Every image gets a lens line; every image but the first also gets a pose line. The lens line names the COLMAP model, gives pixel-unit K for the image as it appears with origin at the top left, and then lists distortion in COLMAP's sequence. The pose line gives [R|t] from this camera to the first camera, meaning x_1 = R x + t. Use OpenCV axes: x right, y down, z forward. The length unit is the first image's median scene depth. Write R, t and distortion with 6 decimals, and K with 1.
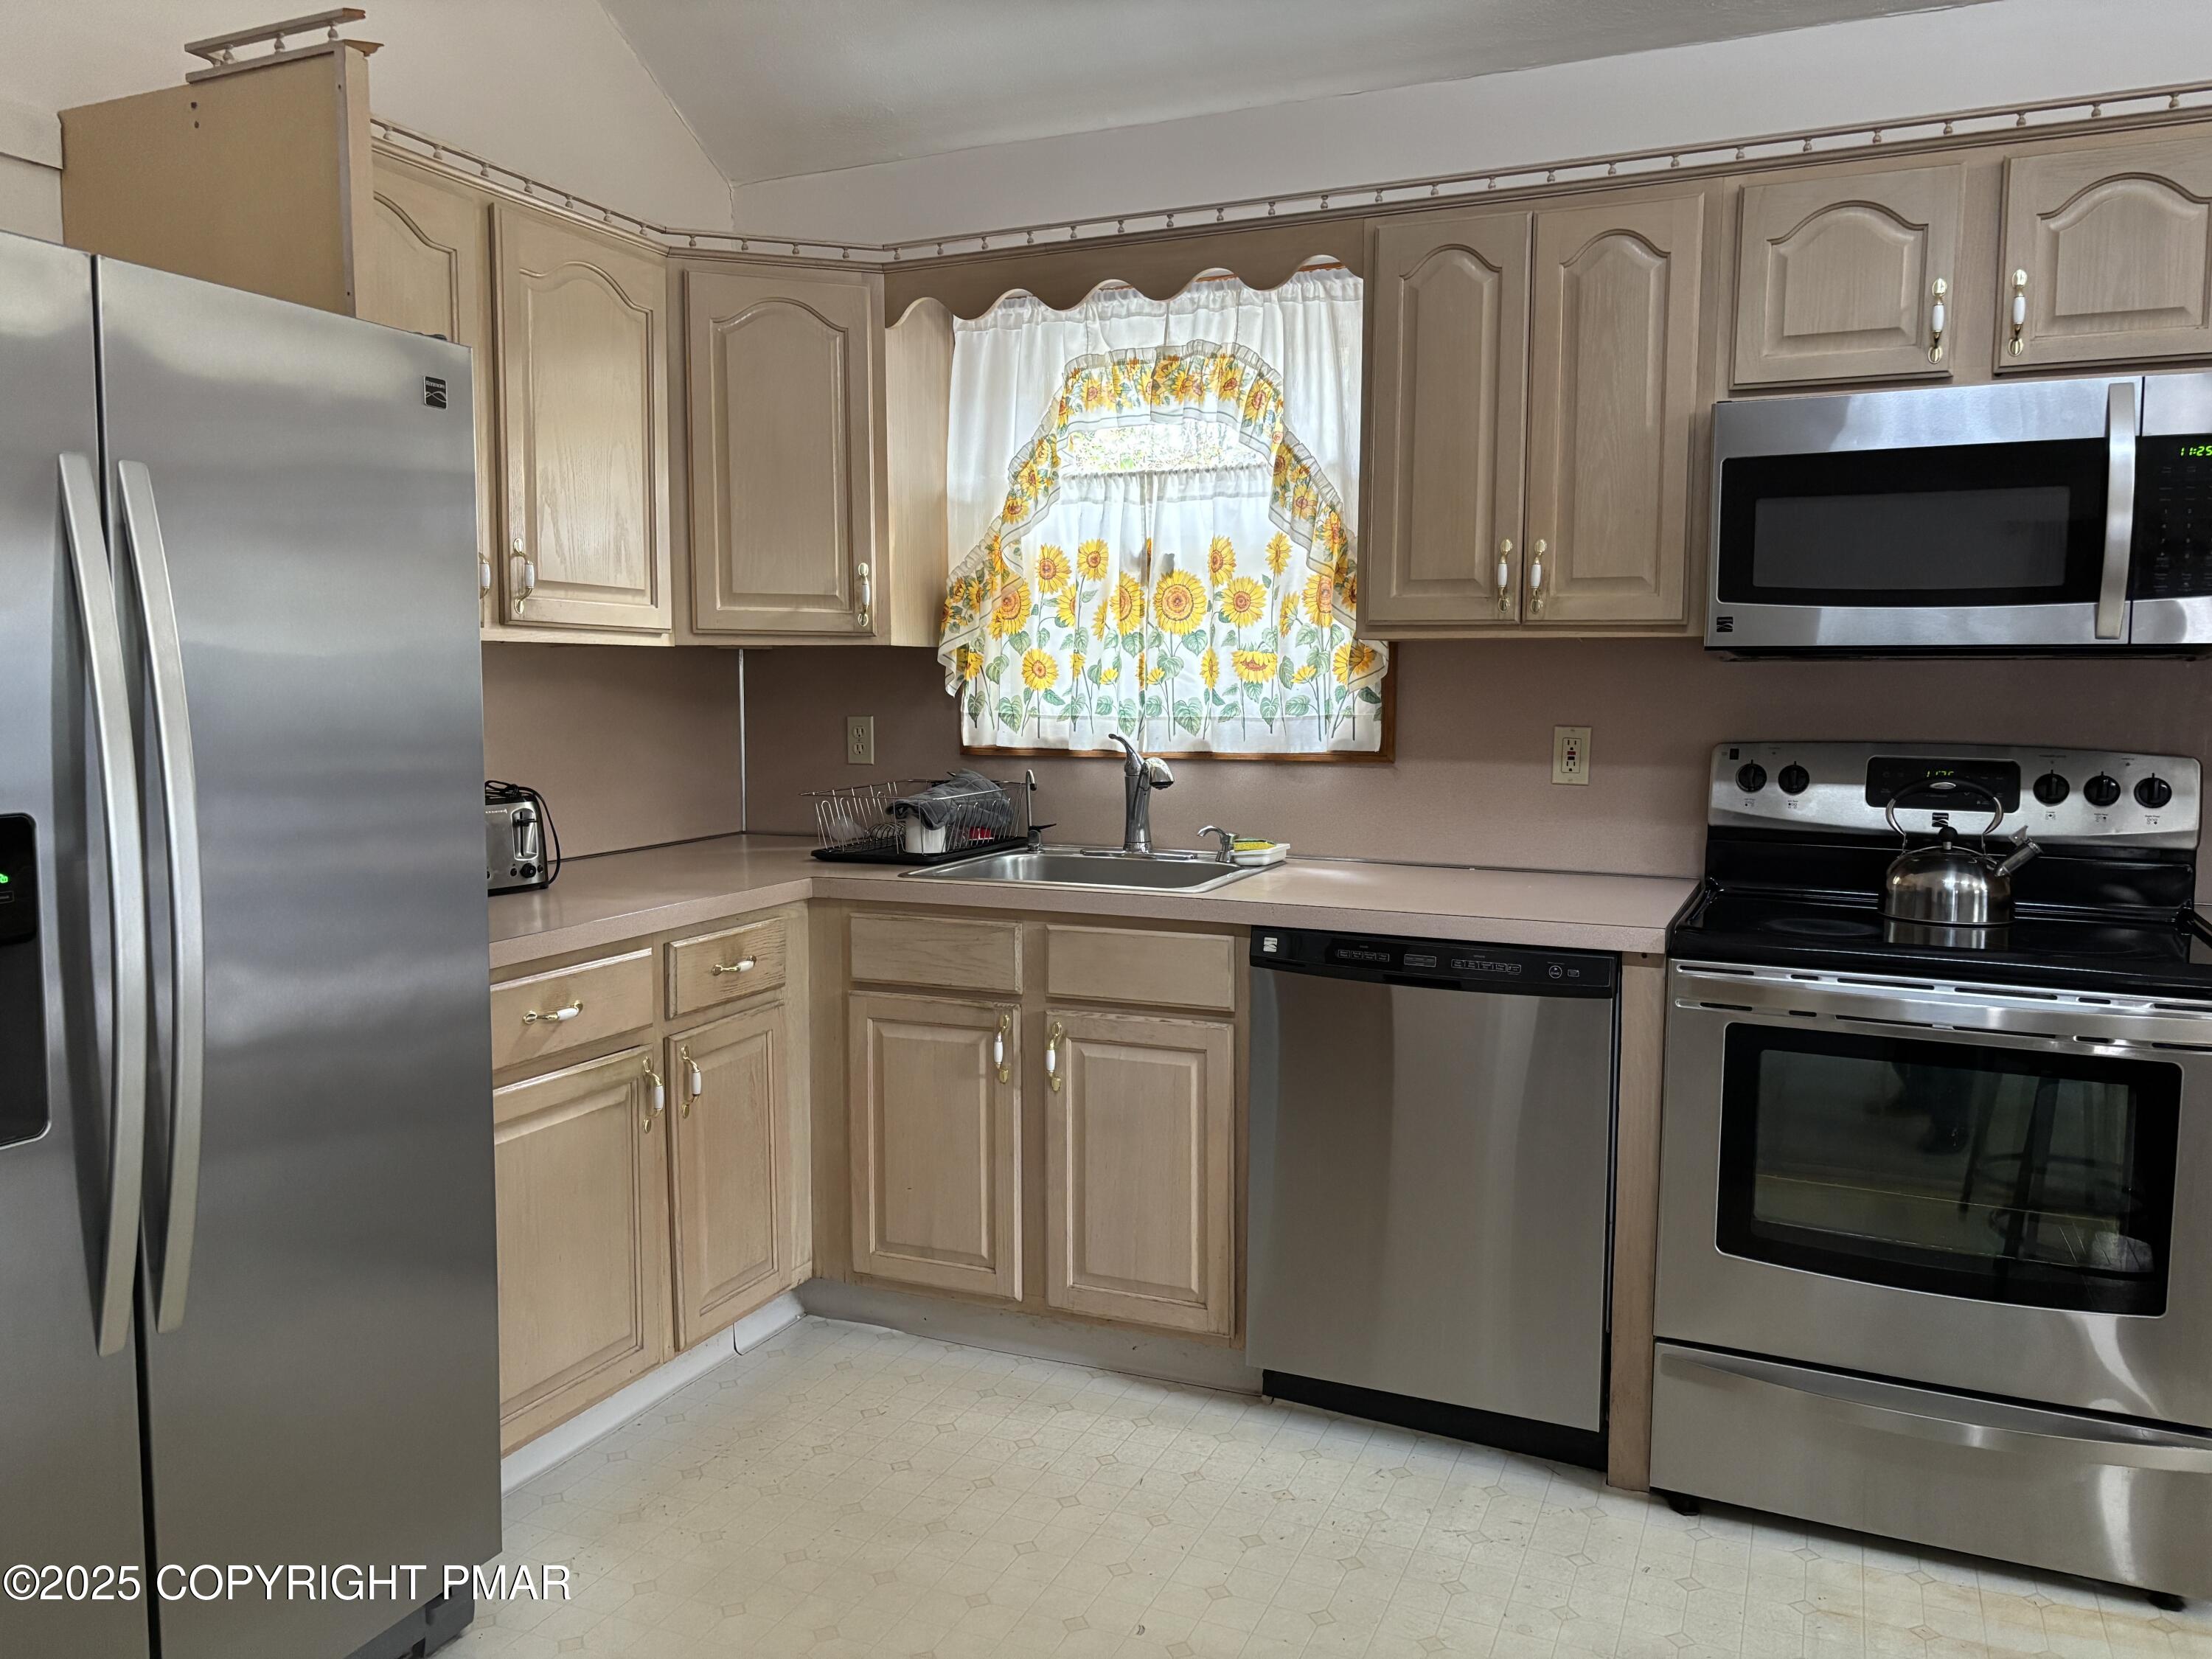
lens RADIAL K [[1656.4, 0, 1130.2], [0, 1656.4, 818.3], [0, 0, 1]] dist [0.080277, -0.079364]
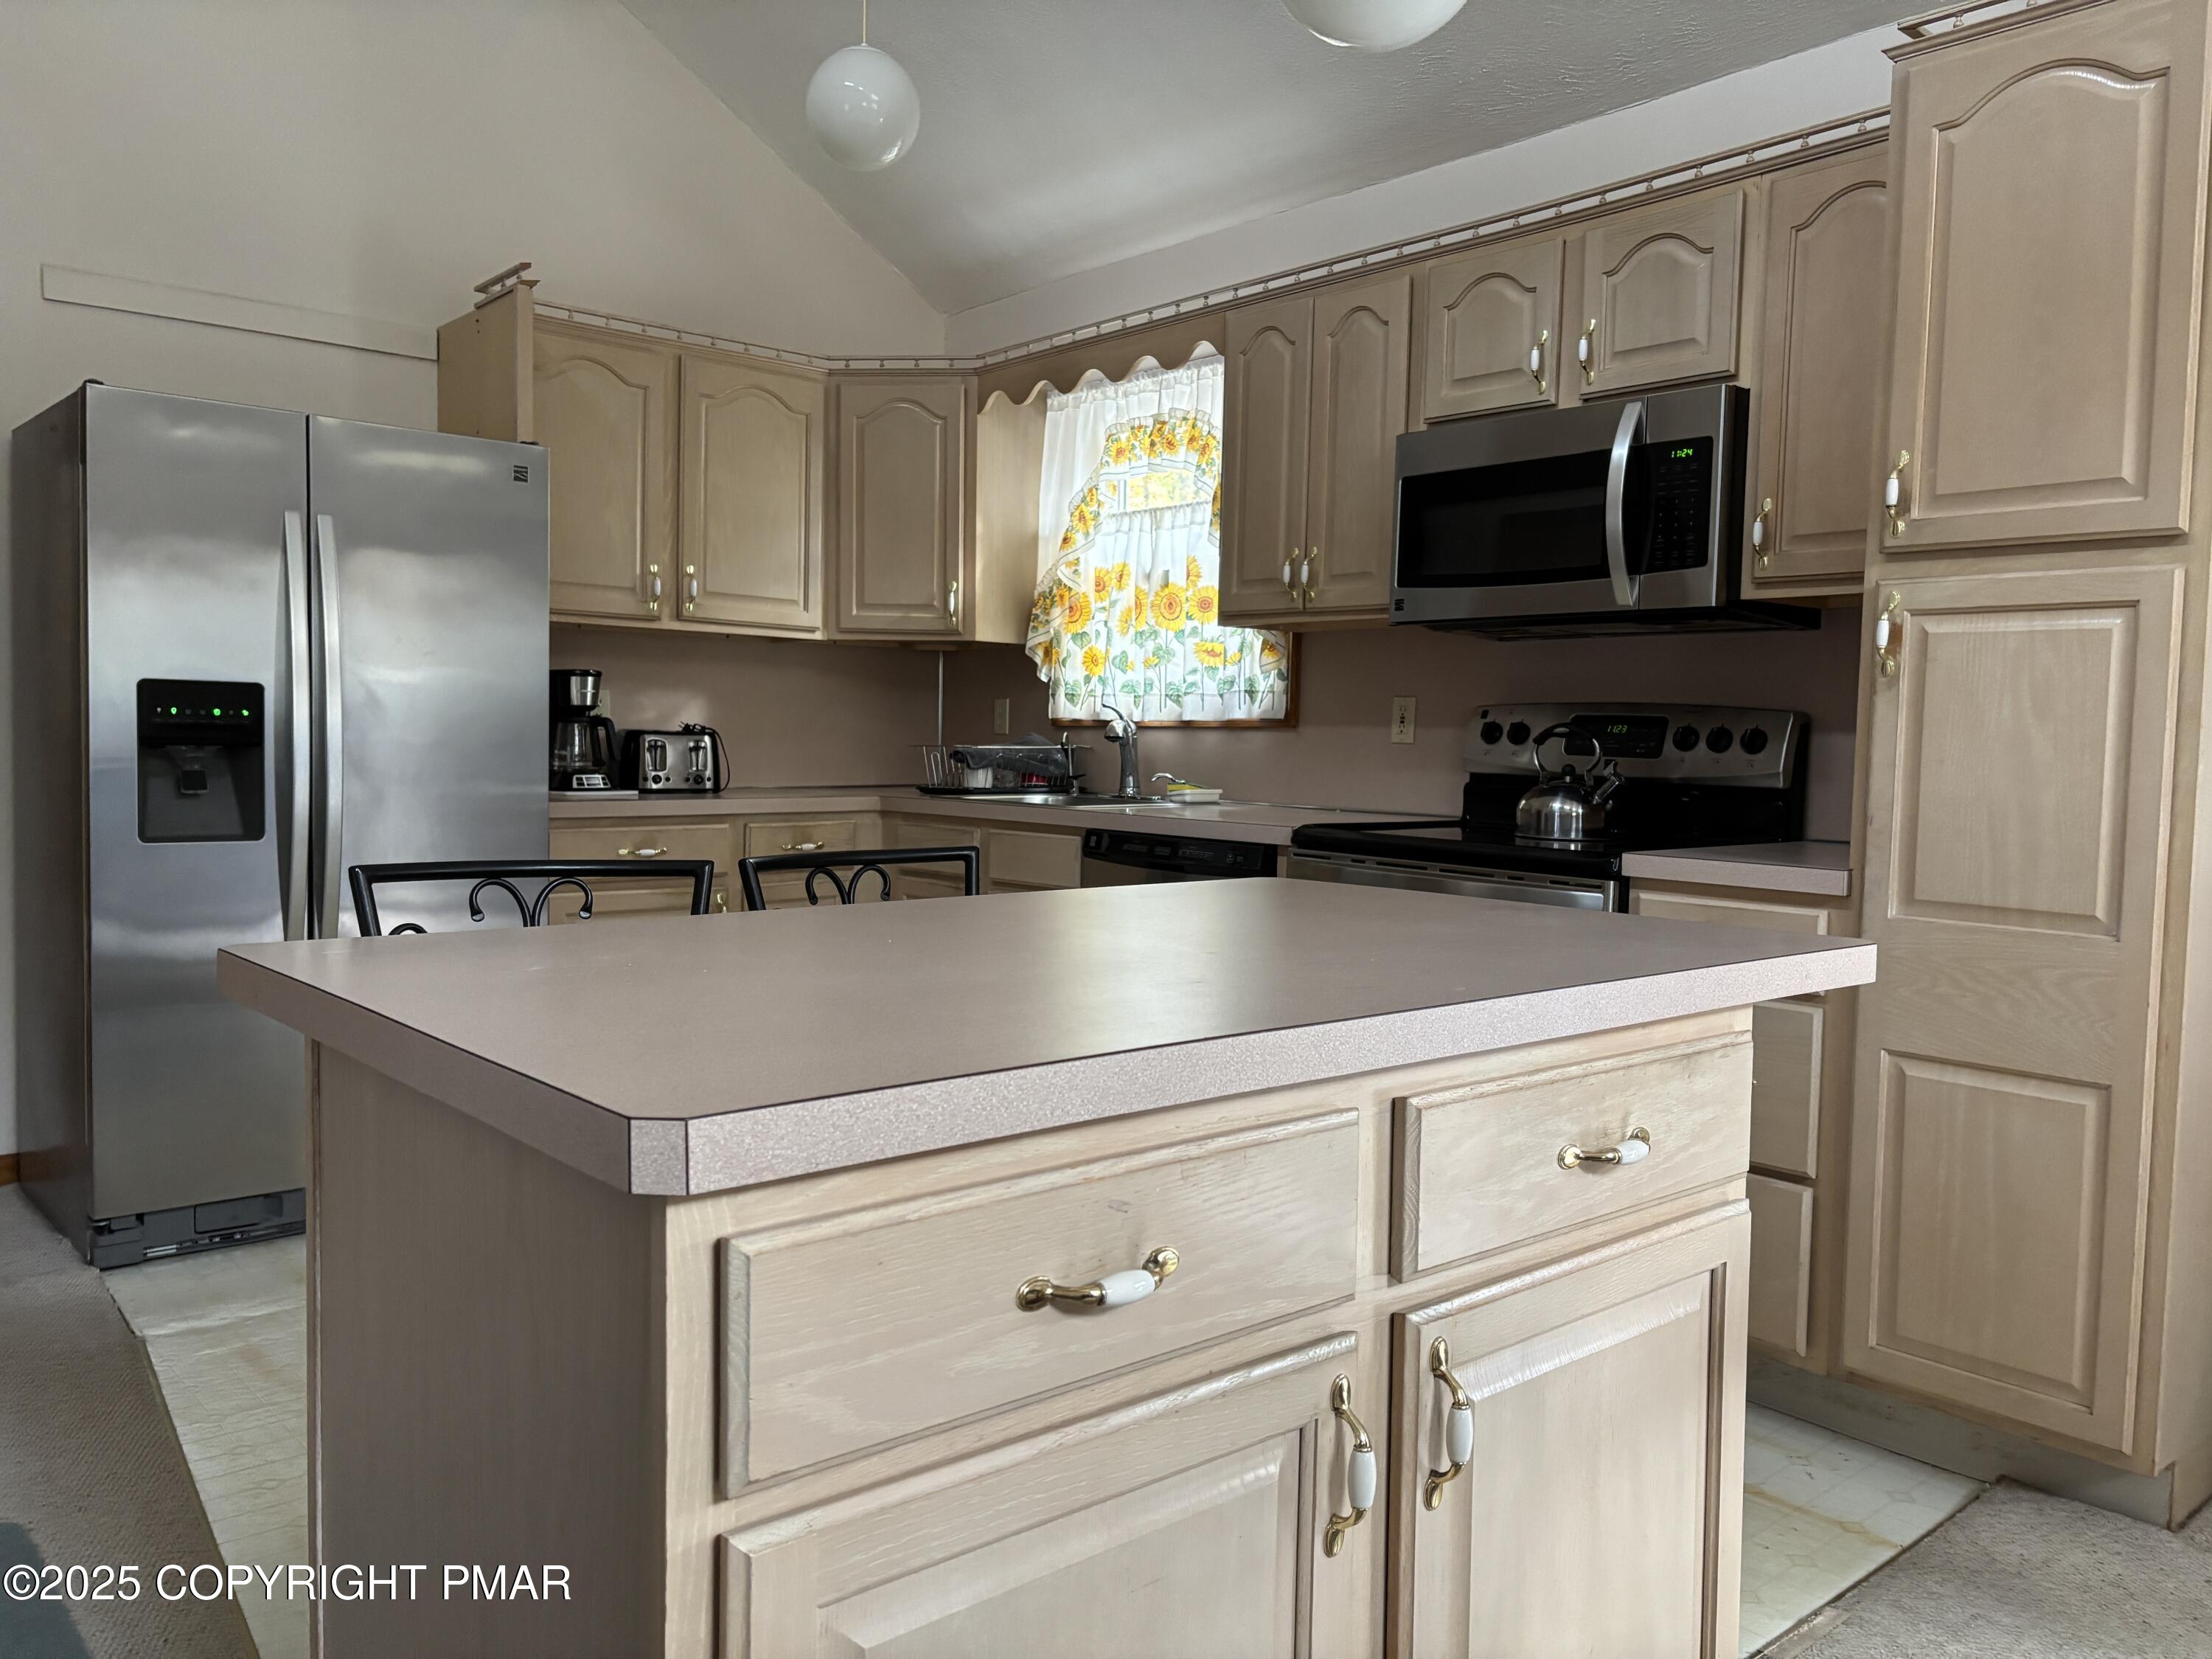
lens RADIAL K [[1654.3, 0, 1100.2], [0, 1654.3, 840.9], [0, 0, 1]] dist [0.093320, -0.121791]
pose [[0.903778, 0.044521, -0.425680, 0.586452], [-0.055711, 0.998351, -0.013868, 0.082088], [0.424360, 0.036248, 0.904768, -0.218812]]
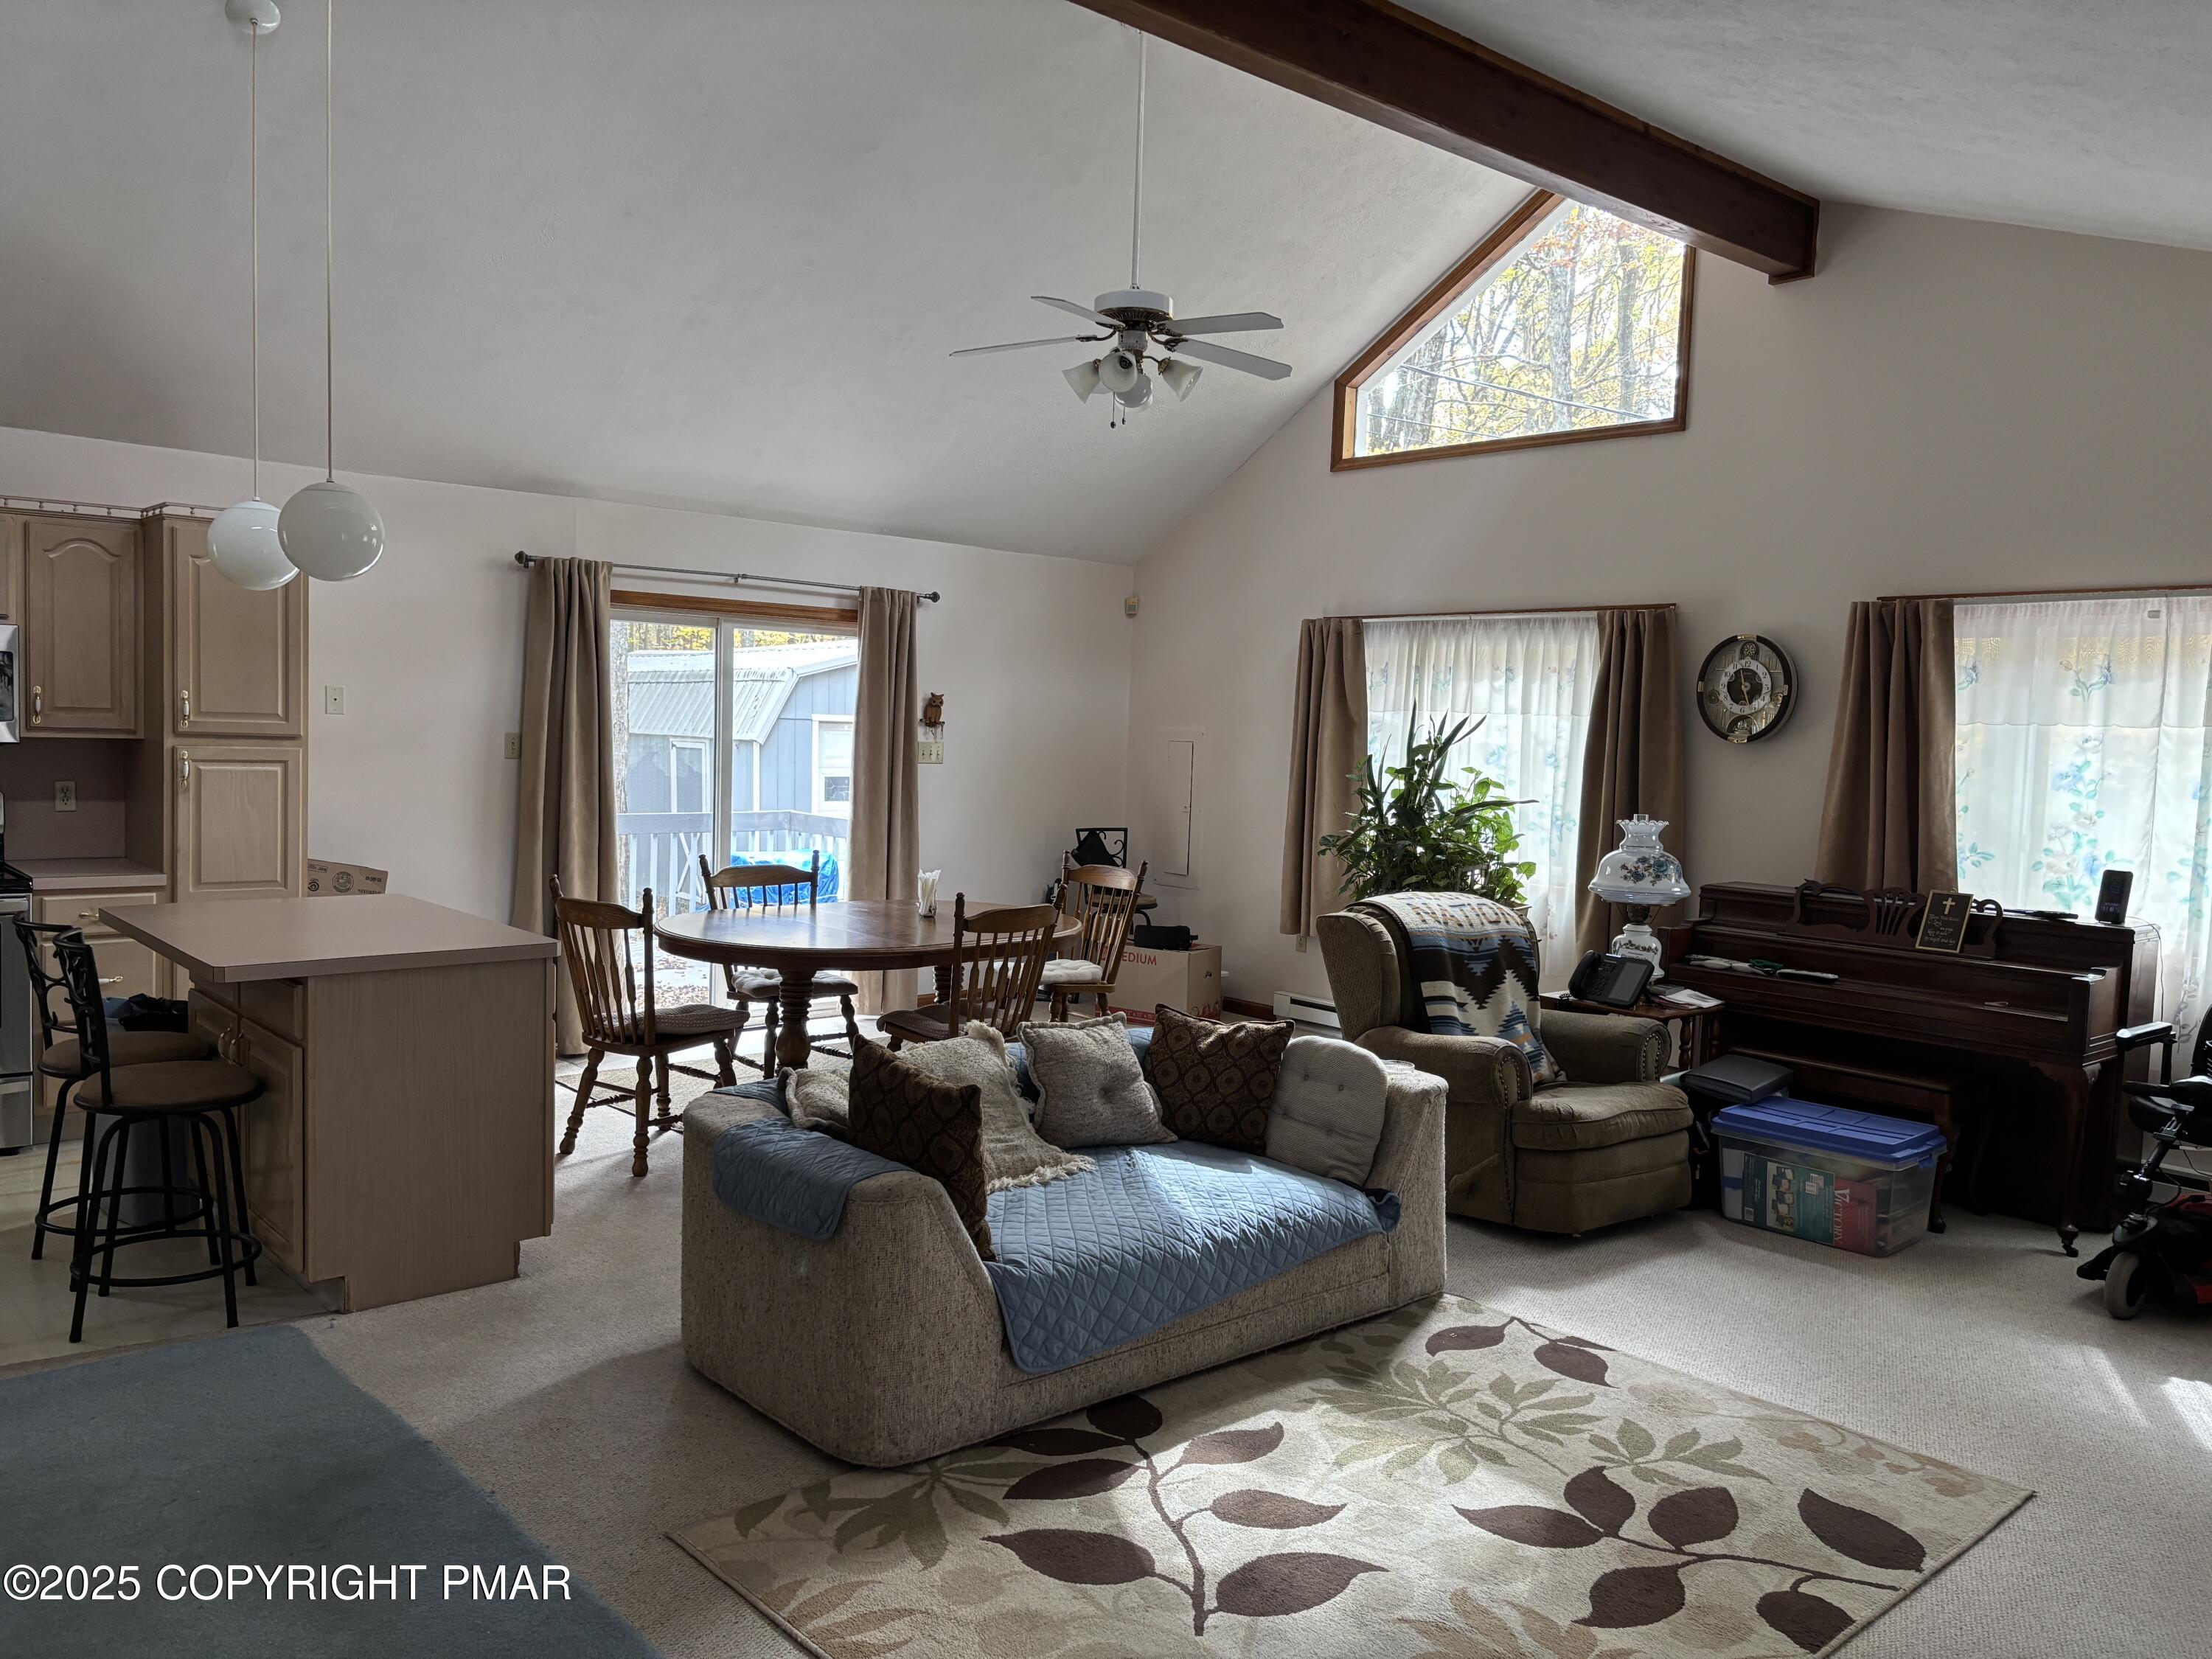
lens RADIAL K [[1670.1, 0, 1106.8], [0, 1670.1, 840.6], [0, 0, 1]] dist [0.052710, -0.038257]
pose [[0.424056, -0.052361, 0.904121, -0.608816], [0.044303, 0.998331, 0.037038, 0.008961], [-0.904552, 0.024349, 0.425668, -0.999704]]
